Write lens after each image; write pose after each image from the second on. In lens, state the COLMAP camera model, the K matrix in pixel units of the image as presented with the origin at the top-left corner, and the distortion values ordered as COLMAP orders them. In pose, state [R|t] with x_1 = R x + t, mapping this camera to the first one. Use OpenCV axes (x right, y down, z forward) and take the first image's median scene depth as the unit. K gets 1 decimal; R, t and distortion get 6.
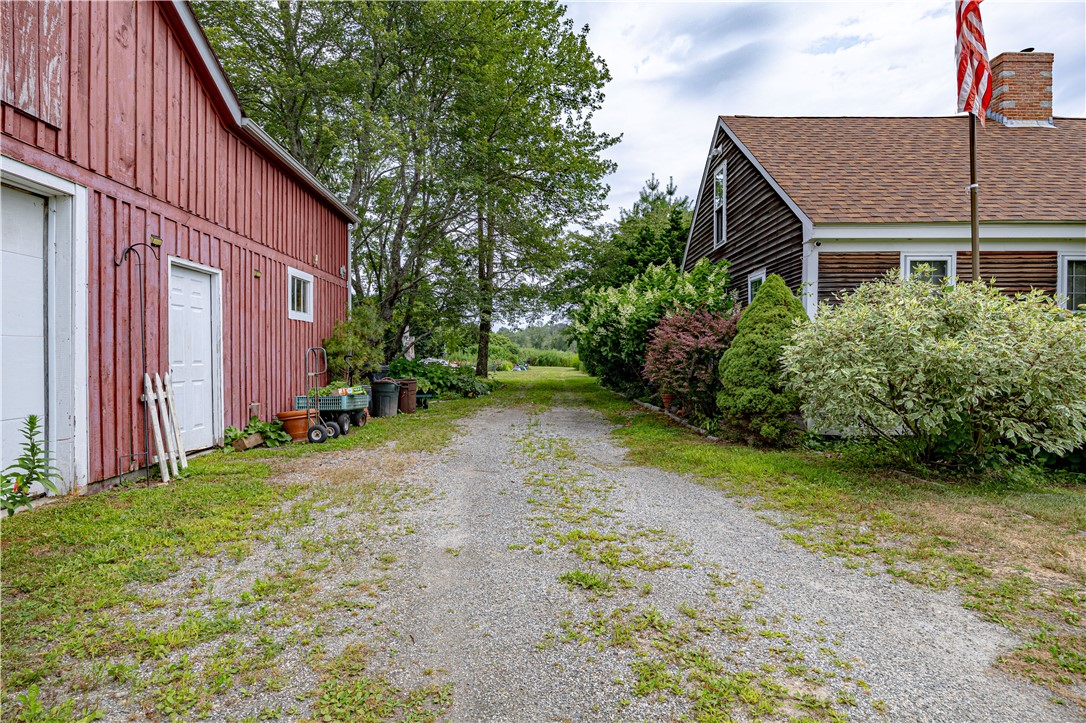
lens RADIAL K [[570.6, 0, 540.8], [0, 570.6, 359.4], [0, 0, 1]] dist [-0.010148, -0.001409]
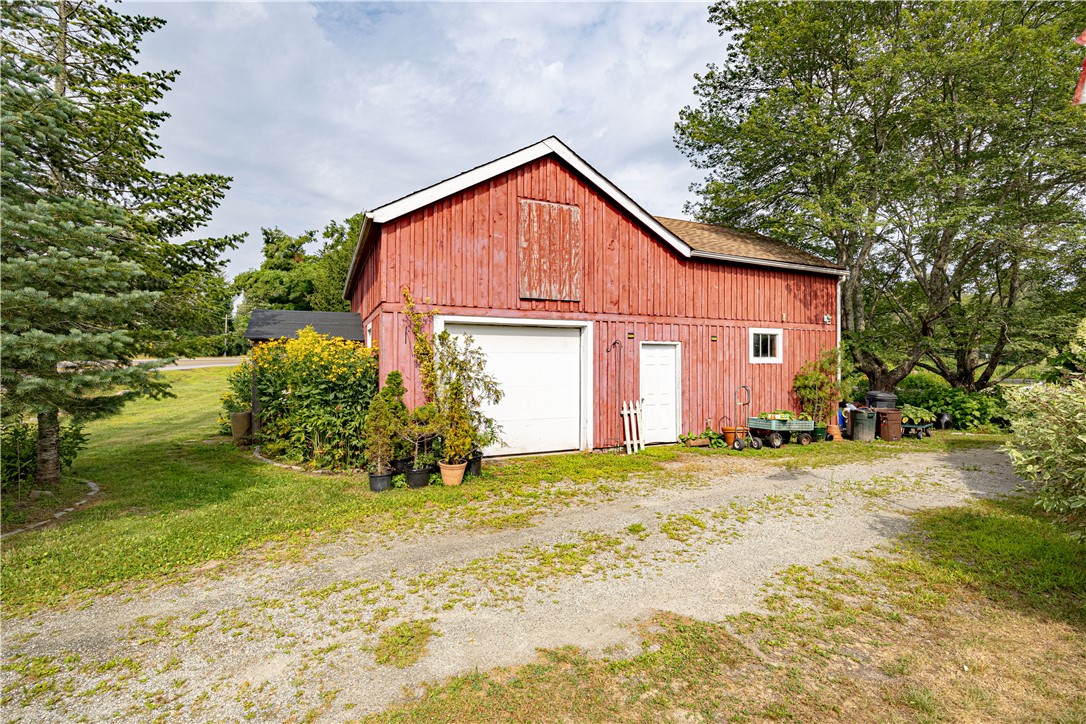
lens RADIAL K [[510.3, 0, 538.3], [0, 510.3, 360.6], [0, 0, 1]] dist [-0.006280, -0.000803]
pose [[0.375887, -0.004890, -0.926653, 1.034516], [-0.006577, 0.999947, -0.007945, -0.118069], [0.926642, 0.009081, 0.375834, 0.002914]]
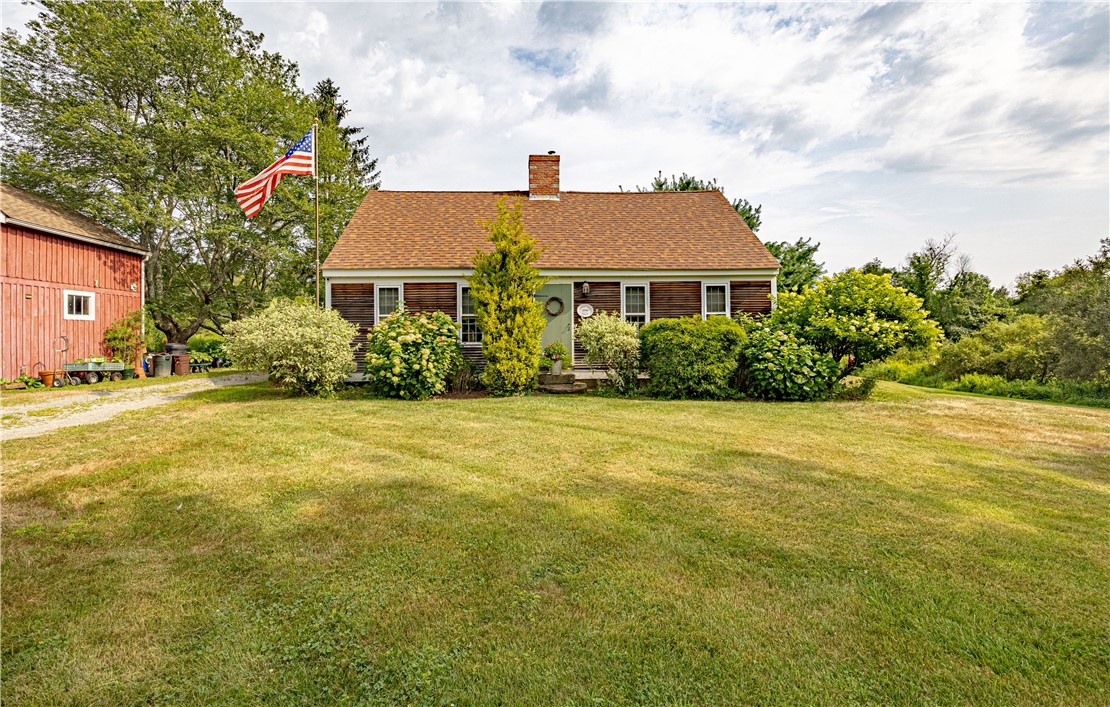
lens RADIAL K [[500.0, 0, 540.6], [0, 500.0, 333.8], [0, 0, 1]] dist [-0.020562, -0.000923]
pose [[0.999270, -0.004902, 0.037884, 1.765691], [0.005130, 0.999969, -0.005926, -0.017849], [-0.037854, 0.006116, 0.999265, -1.034910]]
